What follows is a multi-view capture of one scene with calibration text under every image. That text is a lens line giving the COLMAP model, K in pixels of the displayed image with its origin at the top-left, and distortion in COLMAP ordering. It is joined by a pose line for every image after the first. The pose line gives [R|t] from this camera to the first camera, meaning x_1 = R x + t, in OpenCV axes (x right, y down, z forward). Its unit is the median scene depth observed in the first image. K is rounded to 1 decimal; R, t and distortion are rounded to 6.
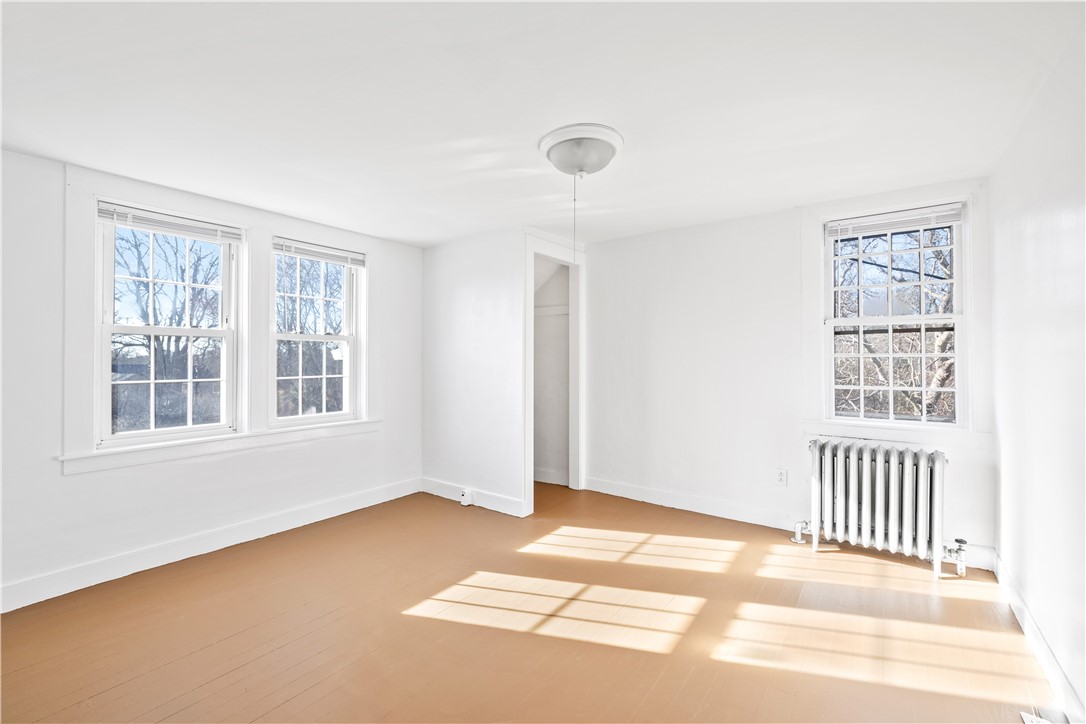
lens RADIAL K [[462.4, 0, 552.6], [0, 462.4, 359.8], [0, 0, 1]] dist [0.005446, 0.001131]
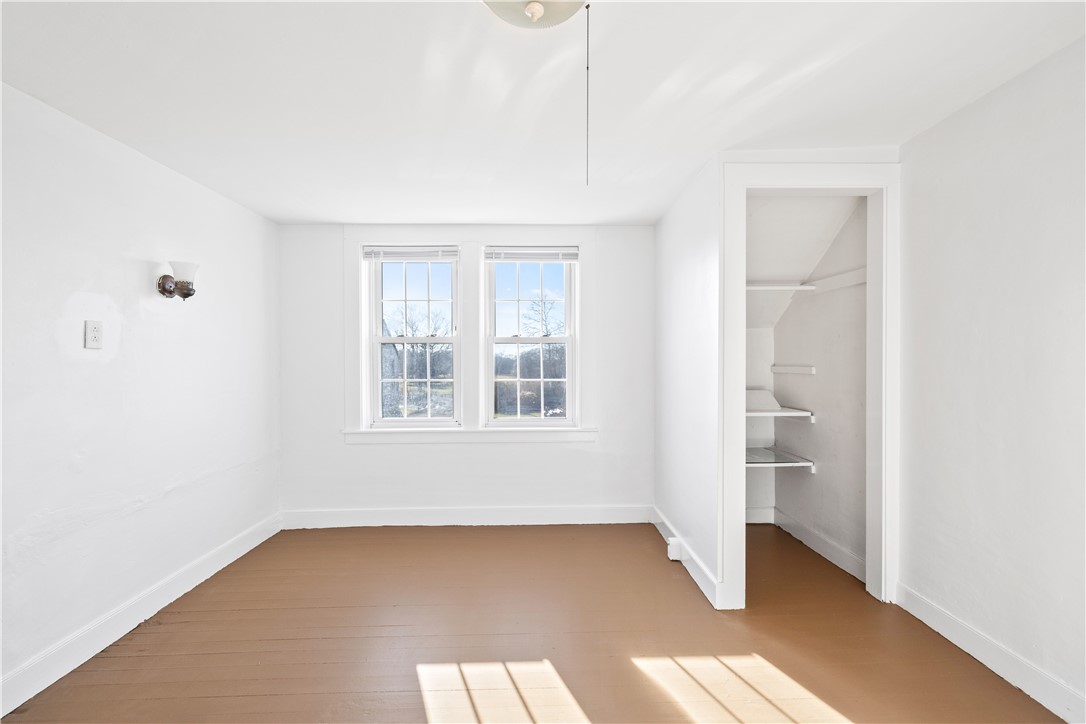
lens RADIAL K [[462.4, 0, 543.3], [0, 462.4, 366.6], [0, 0, 1]] dist [0.005446, 0.001131]
pose [[0.608282, 0.008304, -0.793678, 0.282453], [0.000056, 0.999945, 0.010505, -0.001956], [0.793721, -0.006435, 0.608248, 0.400108]]
